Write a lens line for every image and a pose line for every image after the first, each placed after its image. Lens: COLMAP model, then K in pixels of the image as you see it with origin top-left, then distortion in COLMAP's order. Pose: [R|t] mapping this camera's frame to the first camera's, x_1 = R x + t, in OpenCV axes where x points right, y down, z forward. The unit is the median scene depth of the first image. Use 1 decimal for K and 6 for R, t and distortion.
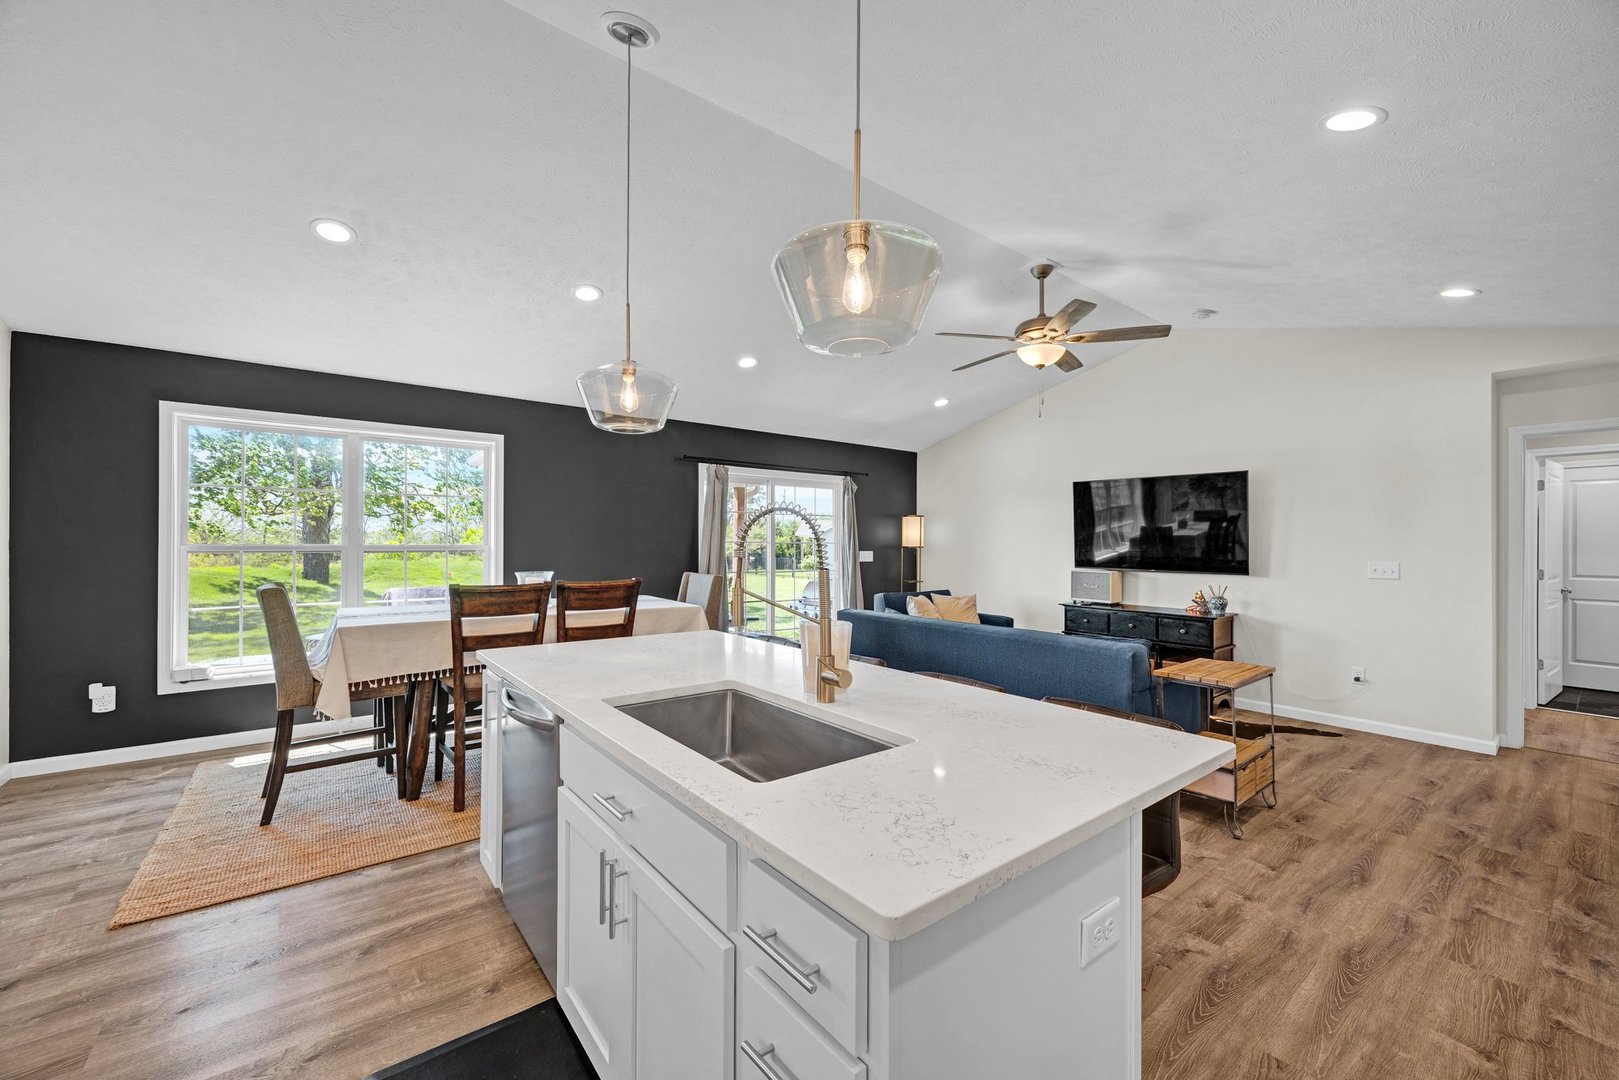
lens RADIAL K [[640.2, 0, 817.8], [0, 640.2, 542.0], [0, 0, 1]] dist [-0.001908, 0.000218]
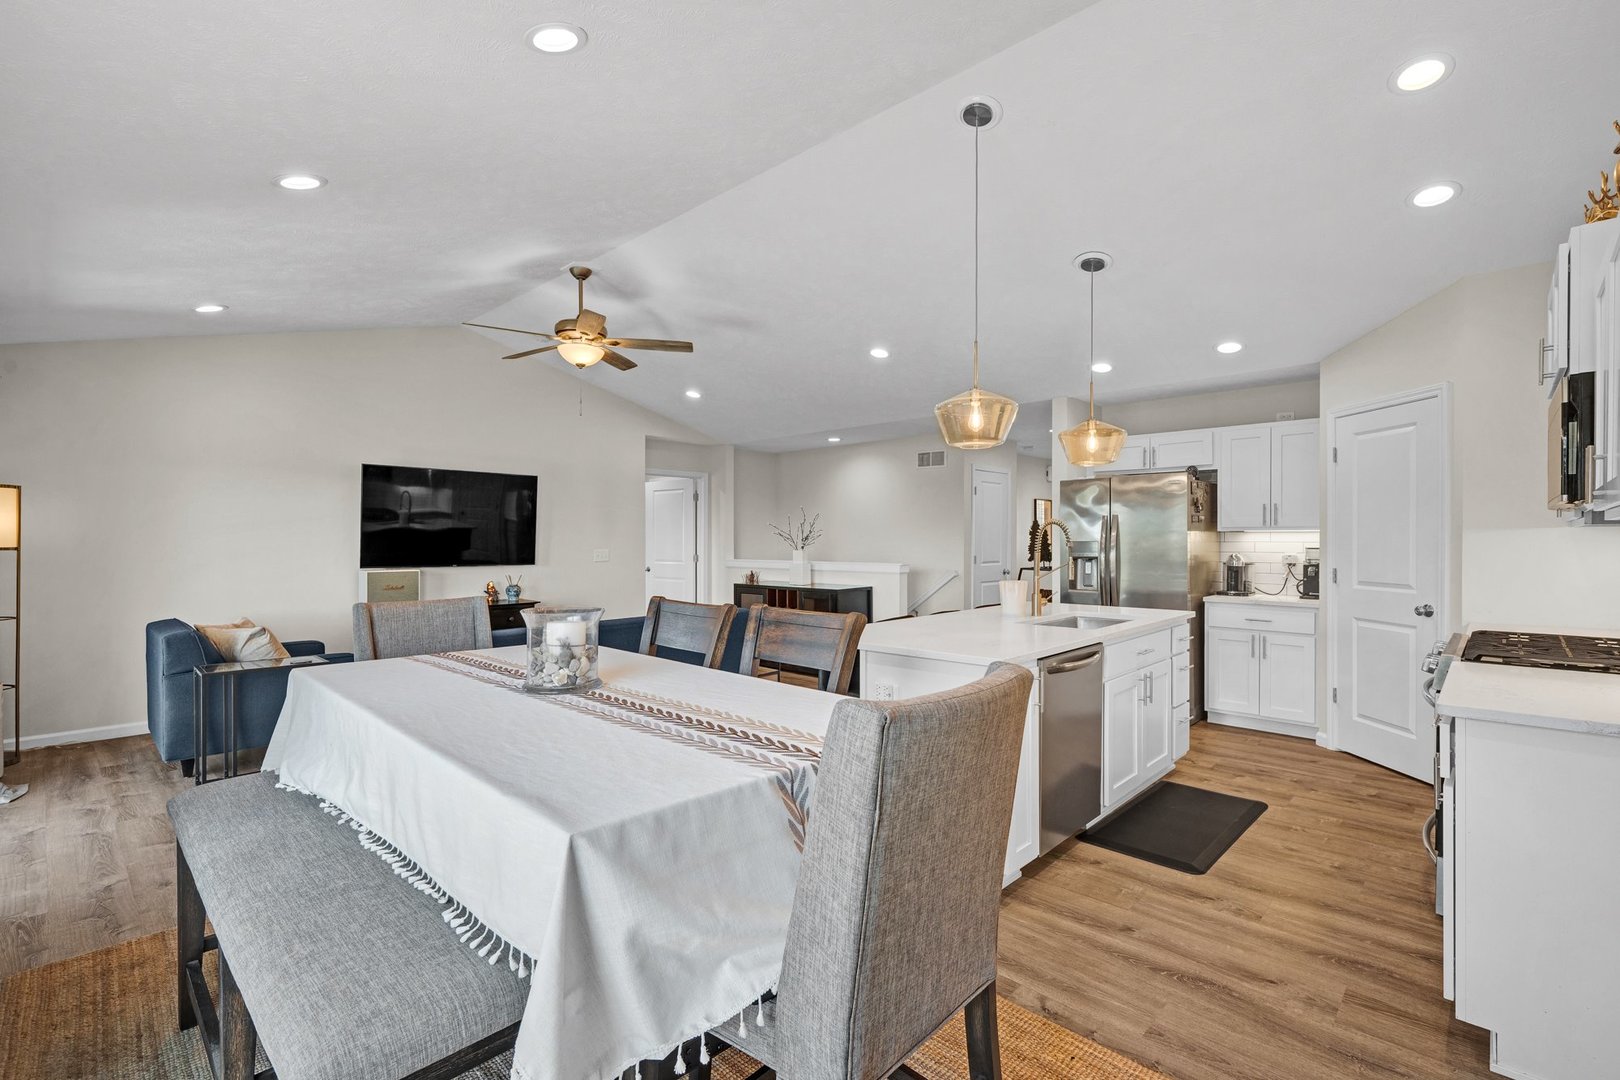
lens RADIAL K [[722.5, 0, 812.8], [0, 722.5, 544.1], [0, 0, 1]] dist [-0.000136, -0.000270]
pose [[-0.135233, -0.014779, 0.990704, -1.289321], [0.000153, 0.999888, 0.014937, -0.009285], [-0.990814, 0.002171, -0.135216, 1.194990]]
